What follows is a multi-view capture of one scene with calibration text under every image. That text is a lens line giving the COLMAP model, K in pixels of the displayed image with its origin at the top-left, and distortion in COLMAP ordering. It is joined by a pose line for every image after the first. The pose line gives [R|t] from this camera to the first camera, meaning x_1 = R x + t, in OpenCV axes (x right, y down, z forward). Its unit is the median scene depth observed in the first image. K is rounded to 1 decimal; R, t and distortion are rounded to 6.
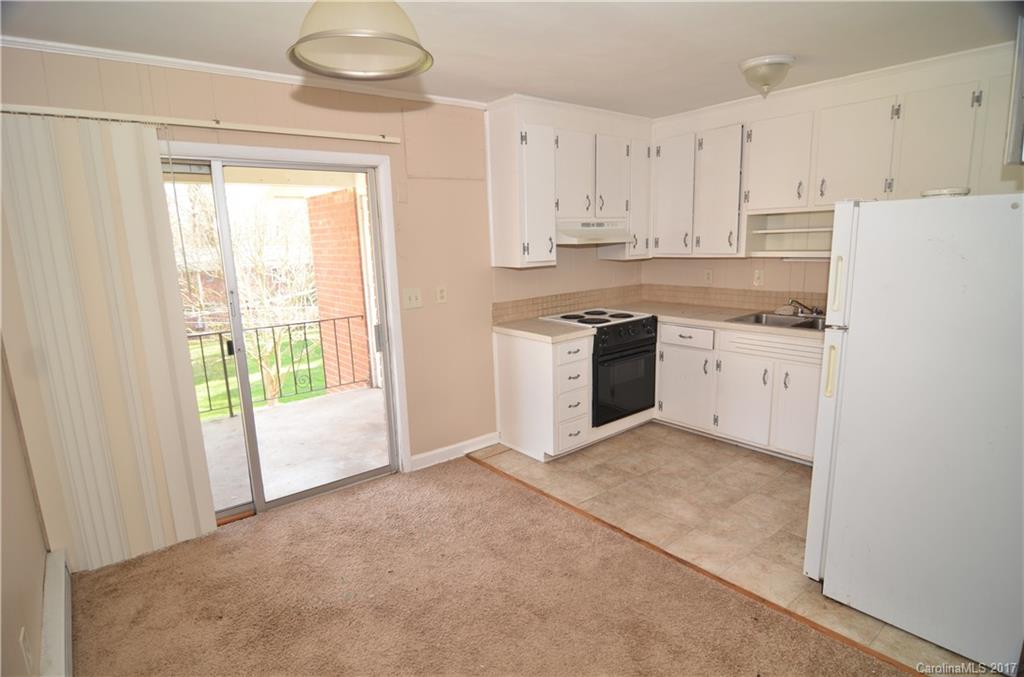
lens RADIAL K [[551.0, 0, 497.2], [0, 551.0, 336.5], [0, 0, 1]] dist [-0.017179, -0.000493]
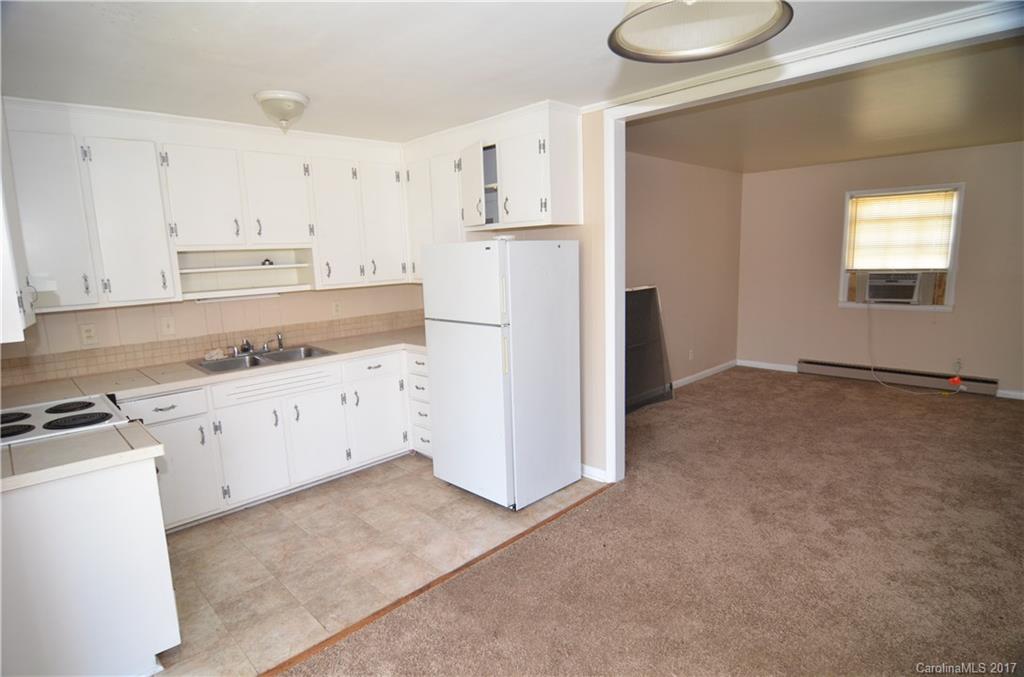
lens RADIAL K [[551.0, 0, 497.2], [0, 551.0, 336.5], [0, 0, 1]] dist [-0.017179, -0.000493]
pose [[-0.100341, -0.109523, 0.988907, -0.542016], [0.217845, 0.967388, 0.129244, -0.116103], [-0.970812, 0.228397, -0.073209, 0.739008]]
